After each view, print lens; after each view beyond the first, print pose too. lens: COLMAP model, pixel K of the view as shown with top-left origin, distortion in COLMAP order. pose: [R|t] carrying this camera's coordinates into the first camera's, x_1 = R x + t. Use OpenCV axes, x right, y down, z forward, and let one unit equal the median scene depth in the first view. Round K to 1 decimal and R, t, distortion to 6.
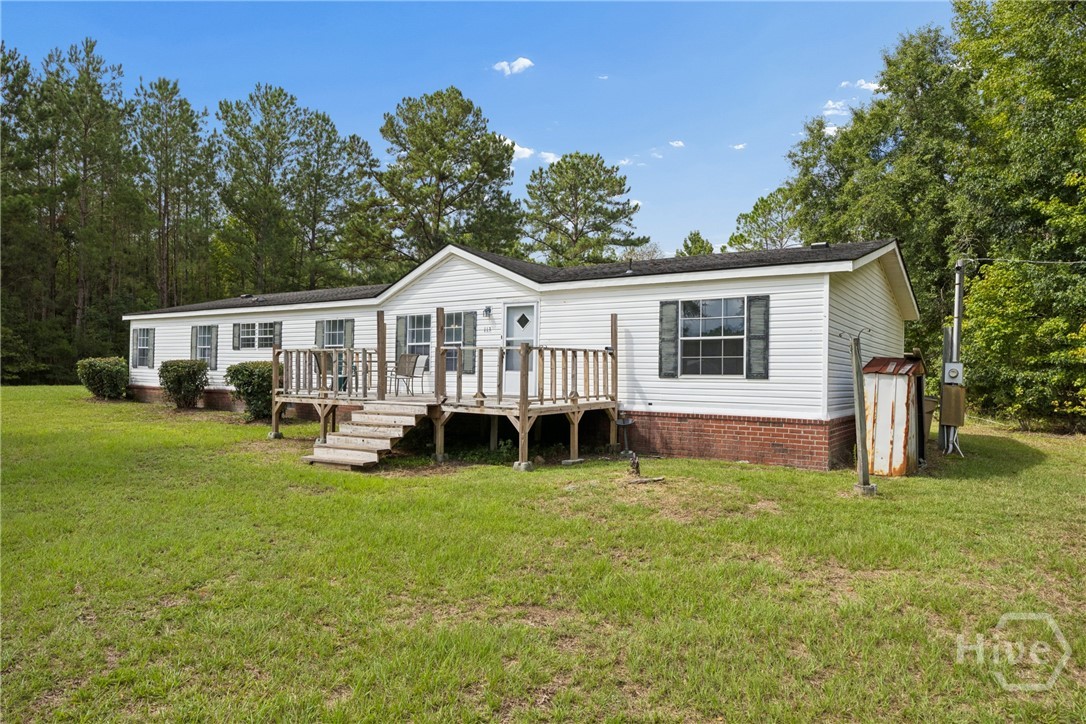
lens RADIAL K [[660.2, 0, 543.0], [0, 660.2, 362.0], [0, 0, 1]] dist [0.004671, 0.001091]
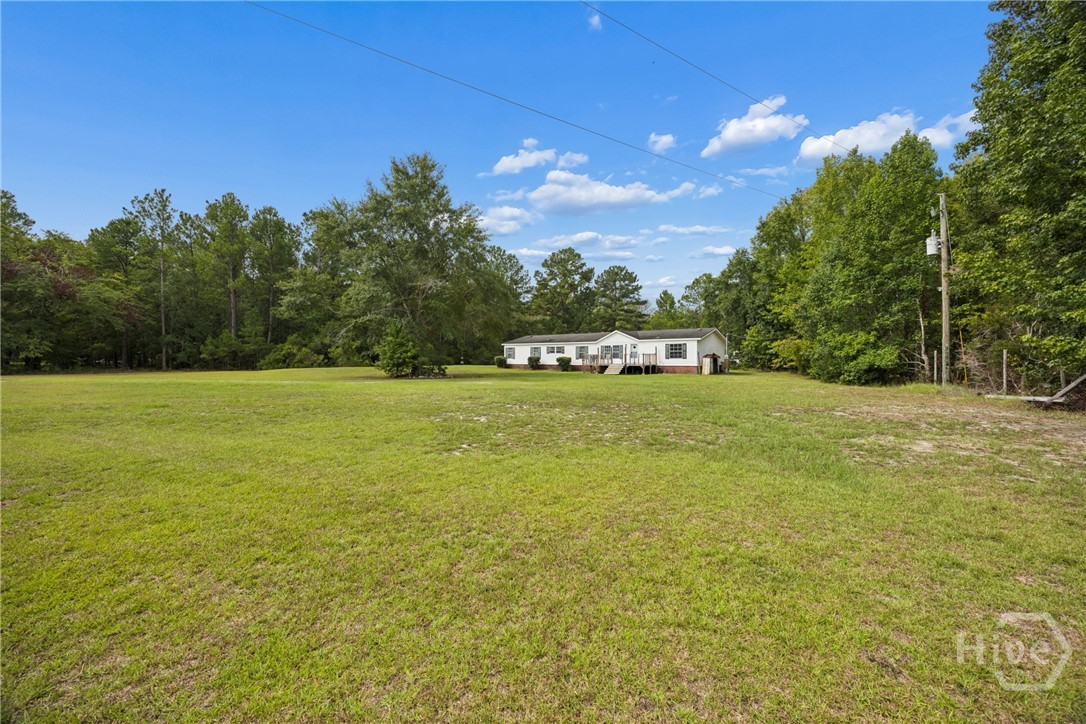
lens RADIAL K [[411.3, 0, 544.1], [0, 411.3, 362.1], [0, 0, 1]] dist [-0.002338, -0.000092]
pose [[0.998375, -0.016695, -0.054494, -0.465602], [0.018043, 0.999541, 0.024348, -0.036338], [0.054063, -0.025291, 0.998217, -1.762979]]
